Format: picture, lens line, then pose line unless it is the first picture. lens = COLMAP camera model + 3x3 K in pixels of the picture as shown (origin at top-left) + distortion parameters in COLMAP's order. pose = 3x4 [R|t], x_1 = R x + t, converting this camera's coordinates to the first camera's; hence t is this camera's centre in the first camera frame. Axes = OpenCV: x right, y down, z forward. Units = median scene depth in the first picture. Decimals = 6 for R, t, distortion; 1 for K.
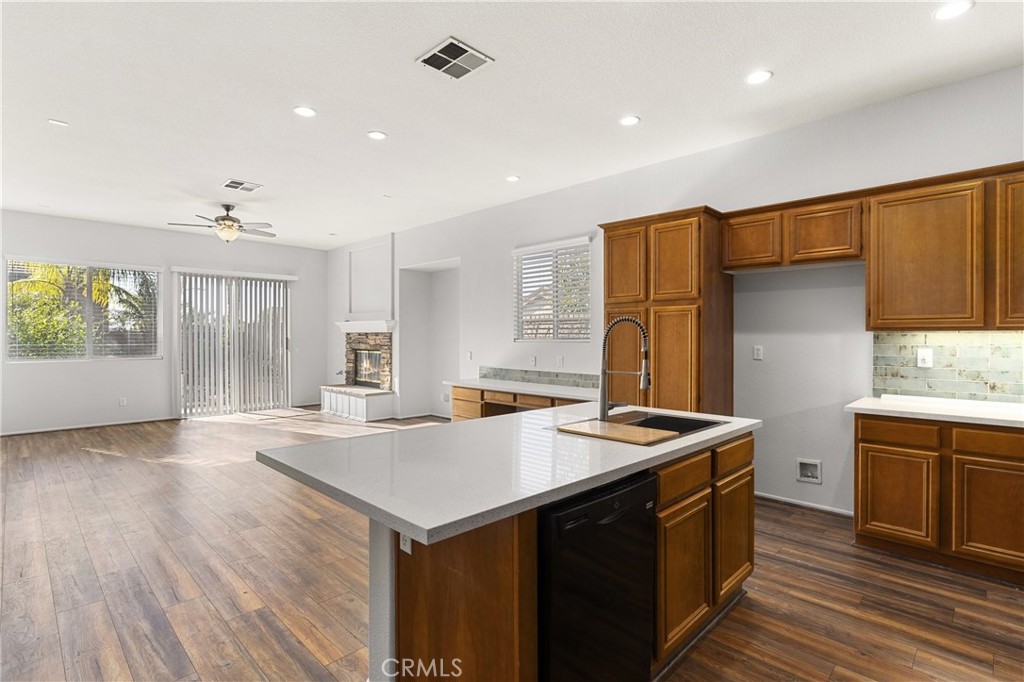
lens RADIAL K [[488.0, 0, 512.0], [0, 488.0, 341.0], [0, 0, 1]] dist [-0.011832, -0.000527]
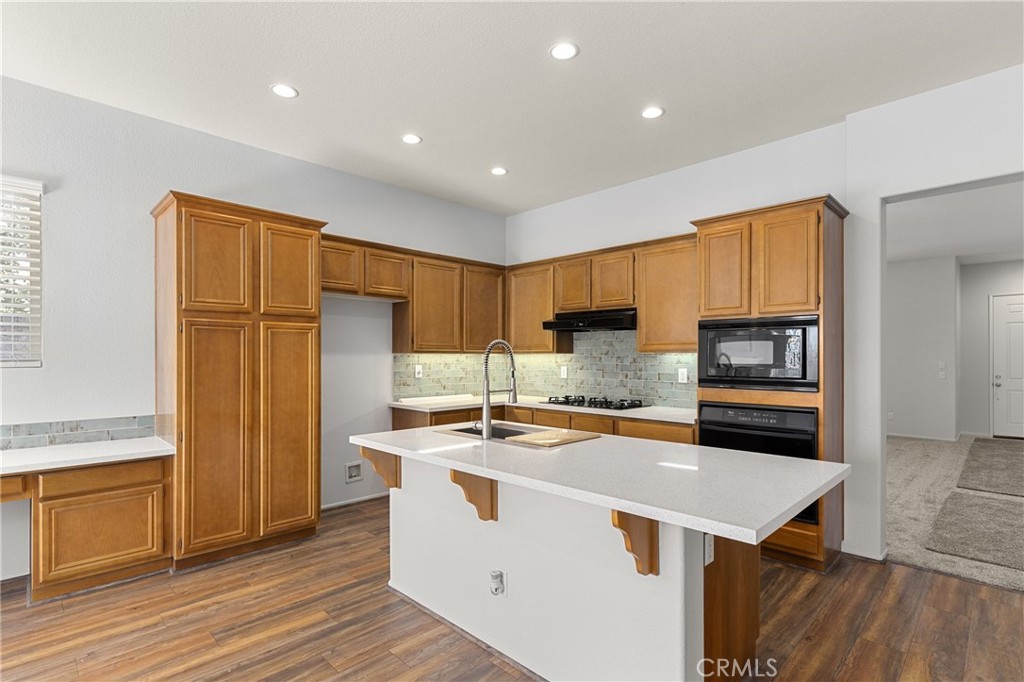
lens RADIAL K [[502.0, 0, 512.3], [0, 502.0, 356.6], [0, 0, 1]] dist [0.000645, 0.000357]
pose [[-0.002293, -0.001045, 0.999997, -0.699829], [0.007672, 0.999970, 0.001063, -0.009768], [-0.999968, 0.007675, -0.002285, 0.725413]]
